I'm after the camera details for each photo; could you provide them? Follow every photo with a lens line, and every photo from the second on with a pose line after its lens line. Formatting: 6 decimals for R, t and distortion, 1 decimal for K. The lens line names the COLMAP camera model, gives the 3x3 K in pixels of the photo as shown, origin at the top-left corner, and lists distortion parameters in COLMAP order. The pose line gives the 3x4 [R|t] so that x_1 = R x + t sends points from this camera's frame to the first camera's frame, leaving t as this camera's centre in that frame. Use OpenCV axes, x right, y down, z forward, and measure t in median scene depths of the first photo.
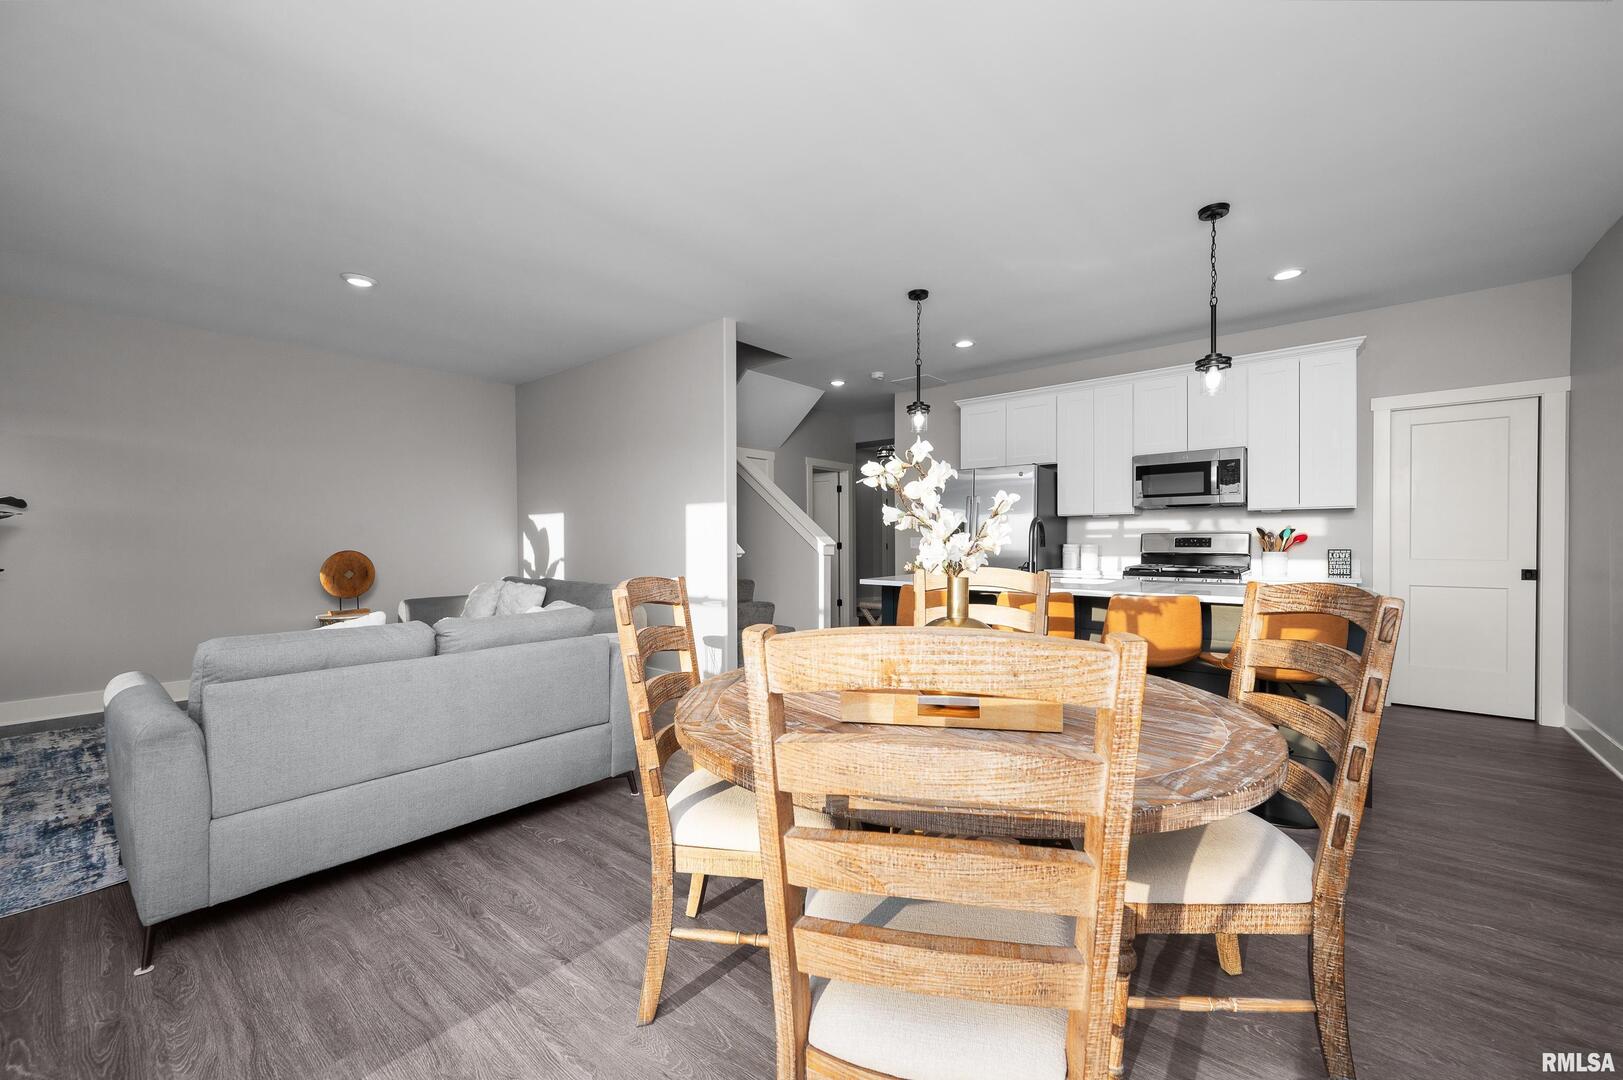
lens RADIAL K [[648.2, 0, 812.2], [0, 648.2, 544.3], [0, 0, 1]] dist [-0.006091, -0.000443]
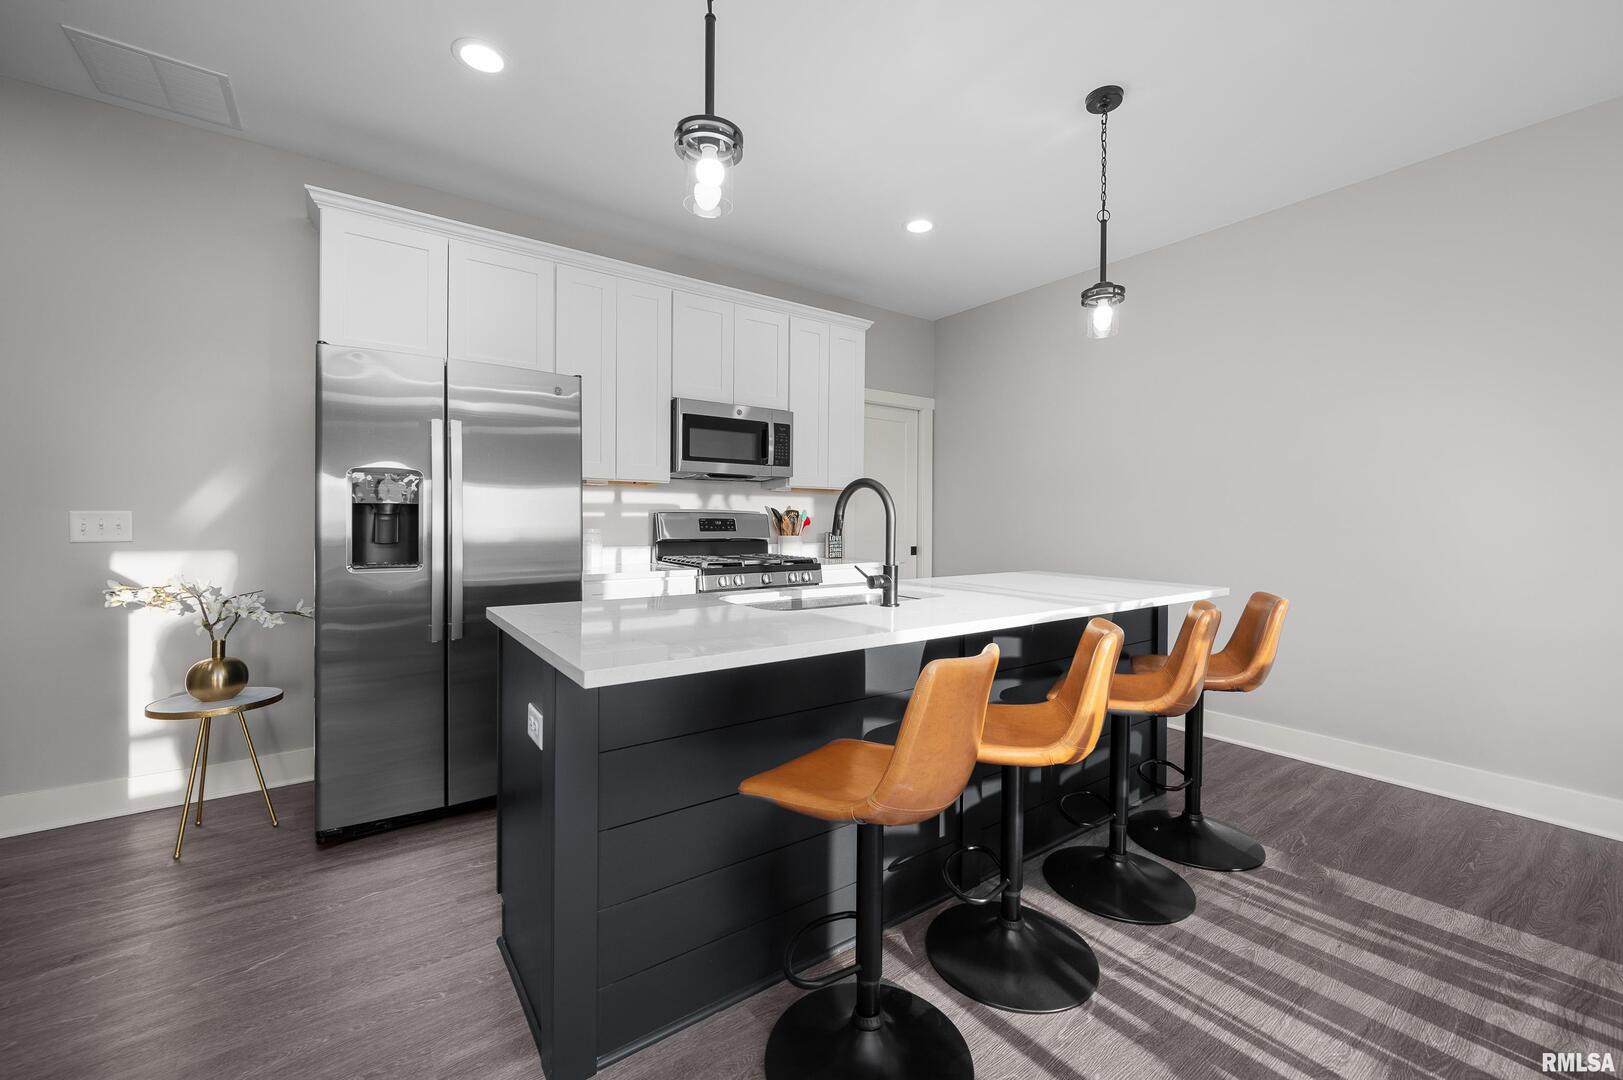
lens RADIAL K [[648.2, 0, 808.6], [0, 648.2, 522.8], [0, 0, 1]] dist [-0.006091, -0.000443]
pose [[0.243626, 0.002340, 0.969866, -0.131499], [-0.003841, 0.999992, -0.001448, -0.004633], [-0.969862, -0.003372, 0.243633, 0.743790]]
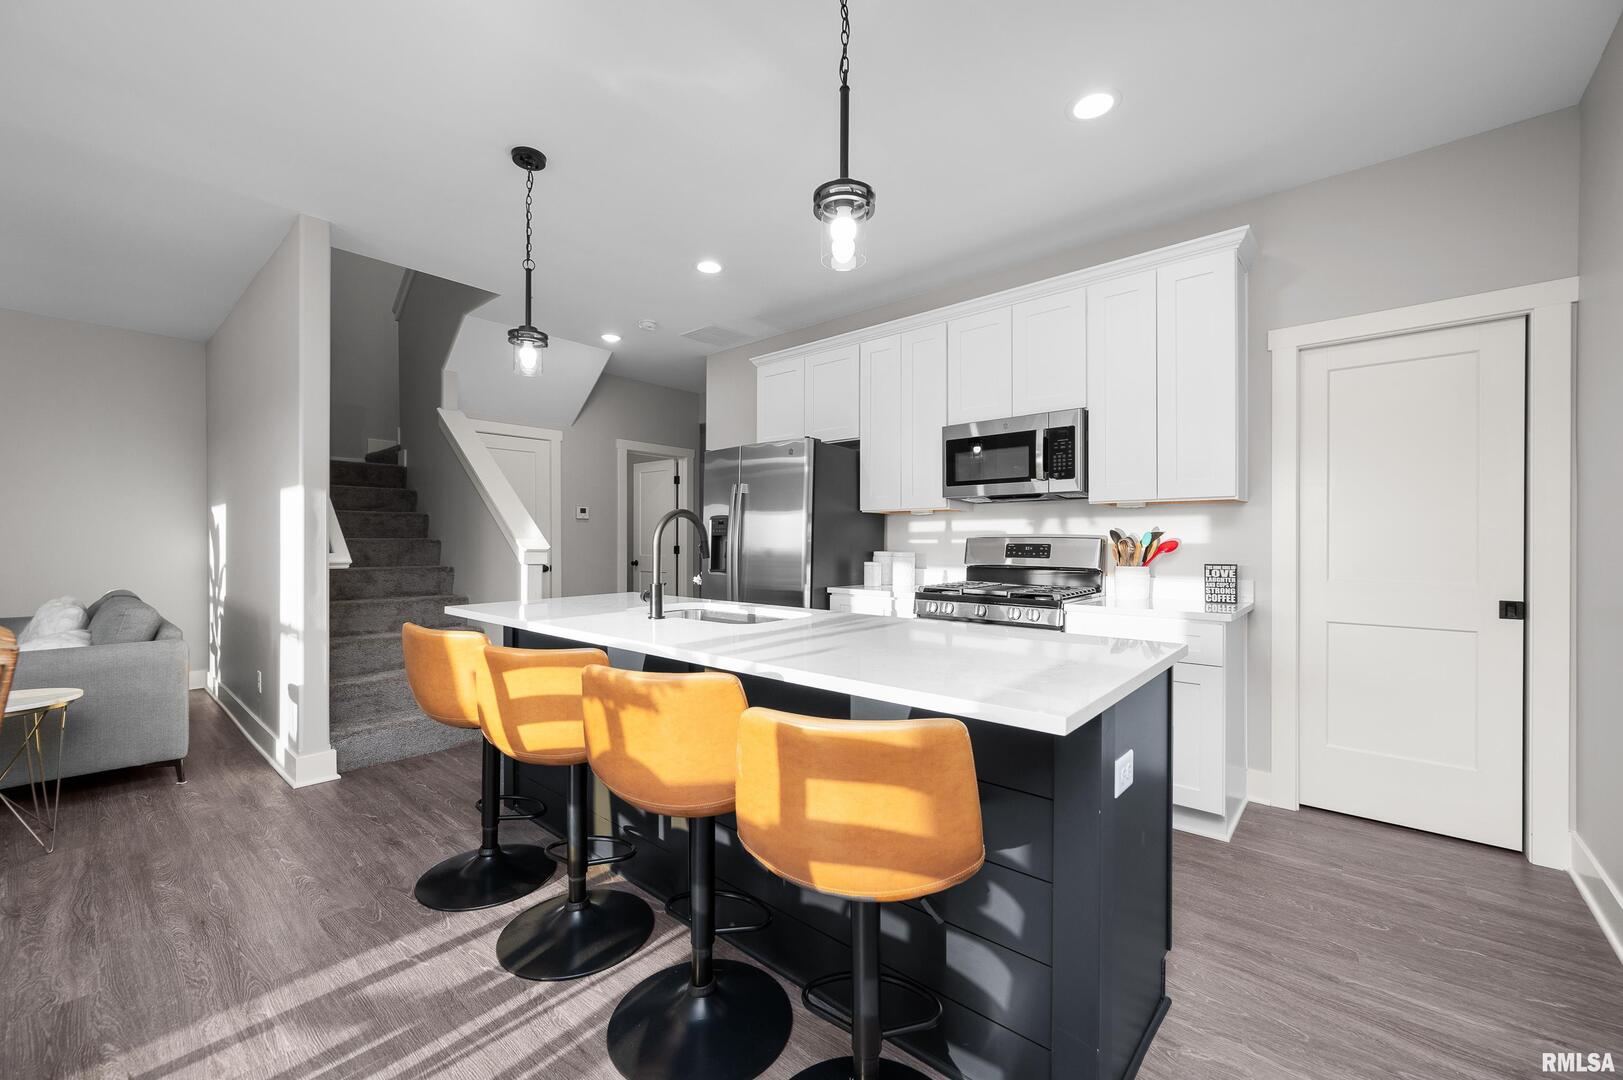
lens RADIAL K [[648.2, 0, 818.1], [0, 648.2, 538.4], [0, 0, 1]] dist [-0.006091, -0.000443]
pose [[0.999866, 0.006955, -0.014853, 0.395691], [-0.007139, 0.999898, -0.012374, -0.006399], [0.014765, 0.012479, 0.999813, 0.322528]]
